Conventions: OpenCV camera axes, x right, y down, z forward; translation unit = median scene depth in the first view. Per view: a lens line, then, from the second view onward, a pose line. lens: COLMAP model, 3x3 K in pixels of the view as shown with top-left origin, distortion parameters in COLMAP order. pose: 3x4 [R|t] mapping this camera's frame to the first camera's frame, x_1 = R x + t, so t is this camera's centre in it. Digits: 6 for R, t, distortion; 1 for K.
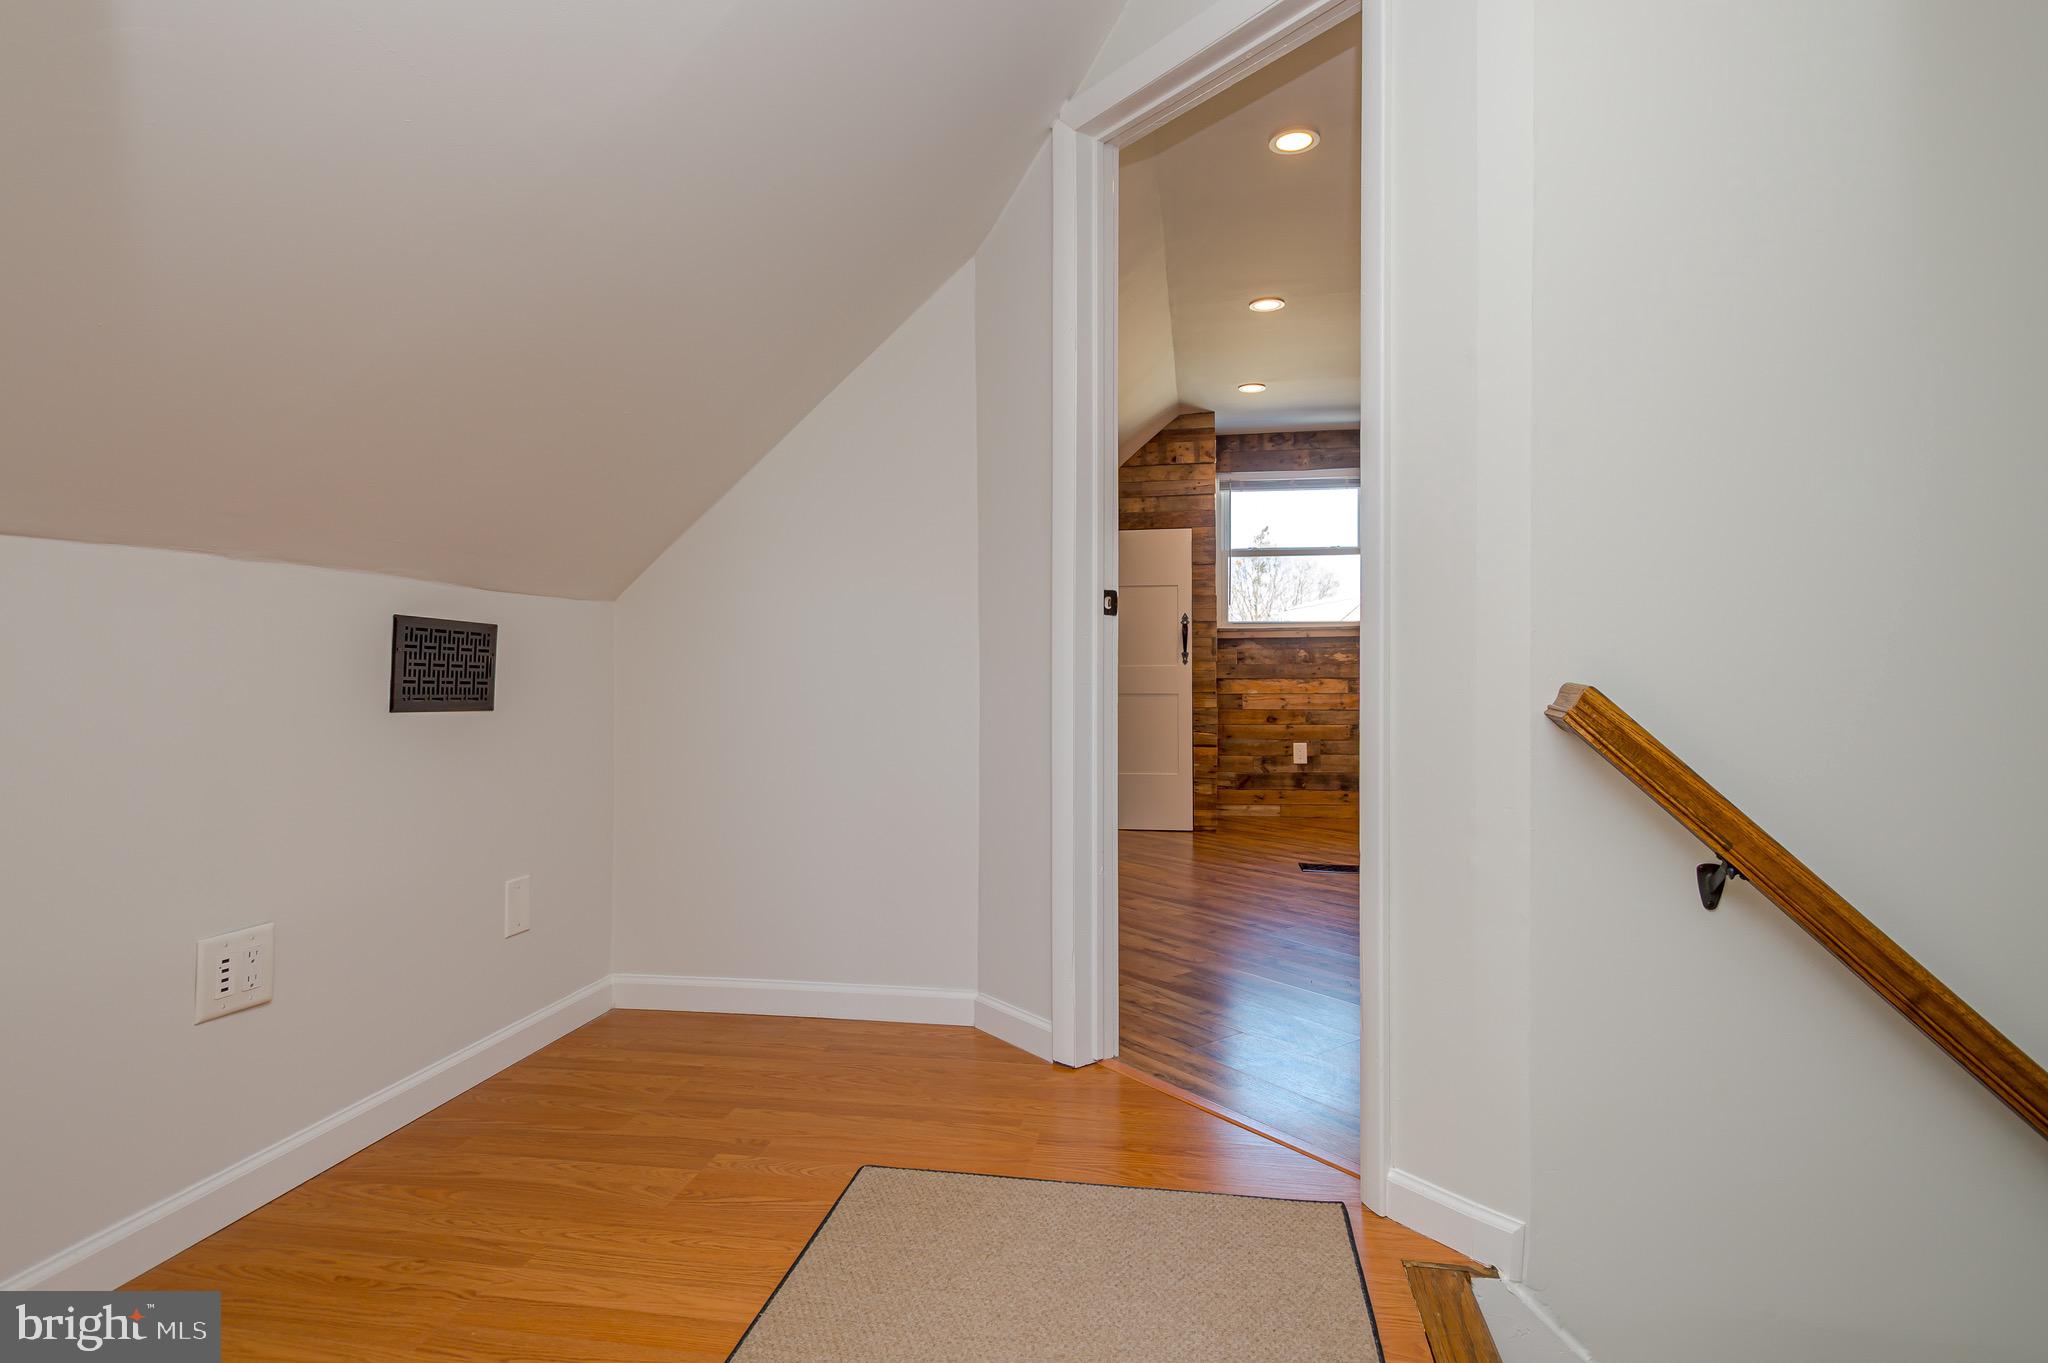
lens RADIAL K [[1004.5, 0, 1036.7], [0, 1004.5, 675.8], [0, 0, 1]] dist [0.002770, -0.000137]
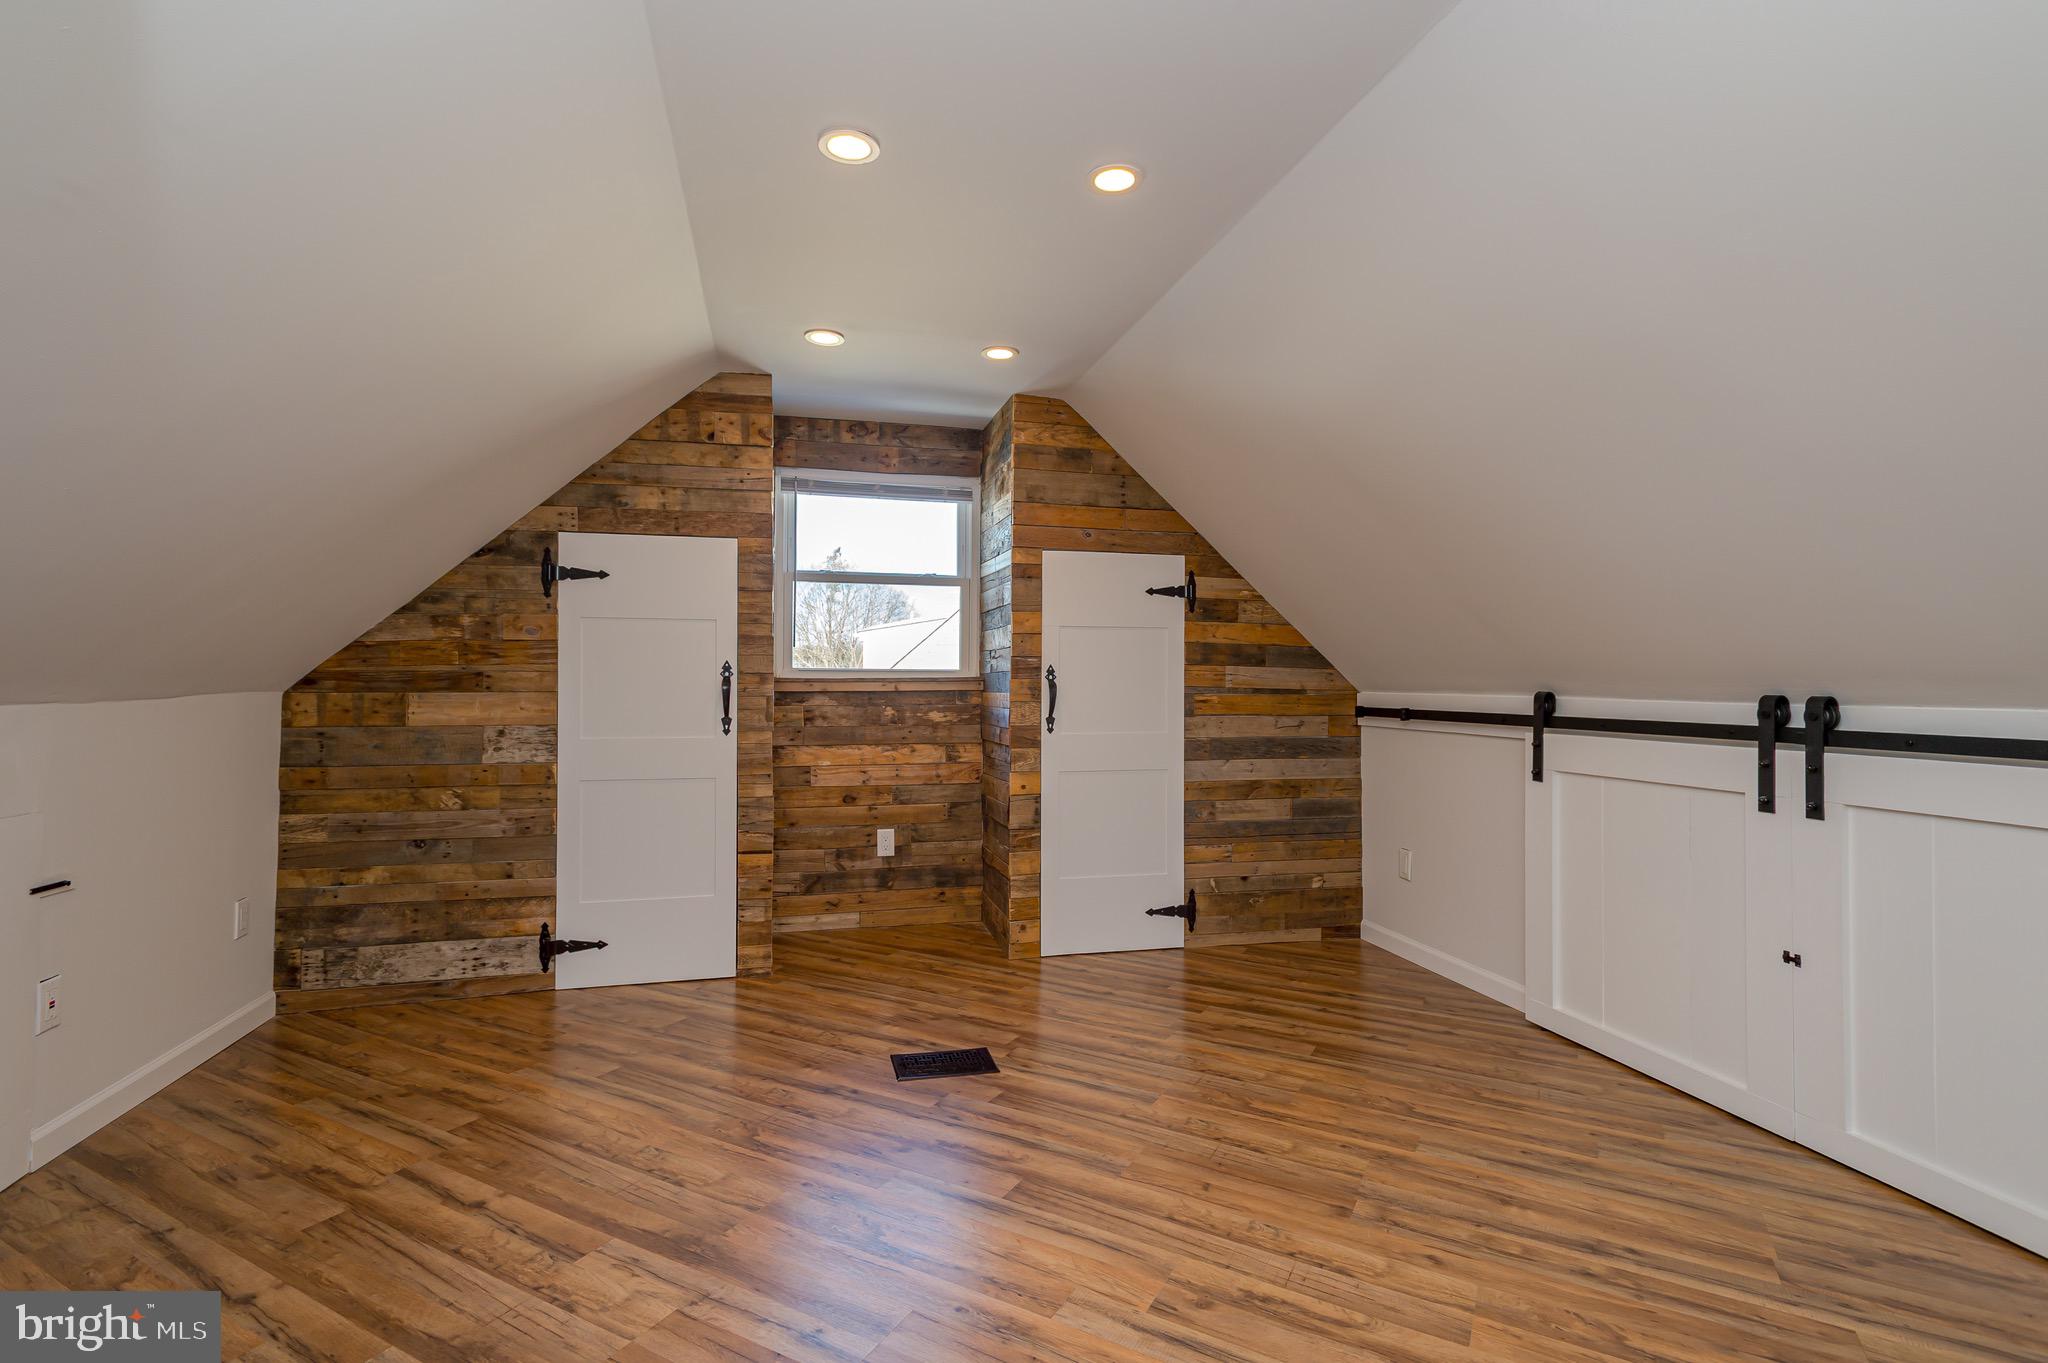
lens RADIAL K [[987.8, 0, 1024.0], [0, 987.8, 681.5], [0, 0, 1]] dist [0.003648, 0.000142]
pose [[0.917362, 0.007699, 0.397979, 0.058964], [-0.003432, 0.999929, -0.011433, -0.037138], [-0.398038, 0.009122, 0.917323, 0.268924]]
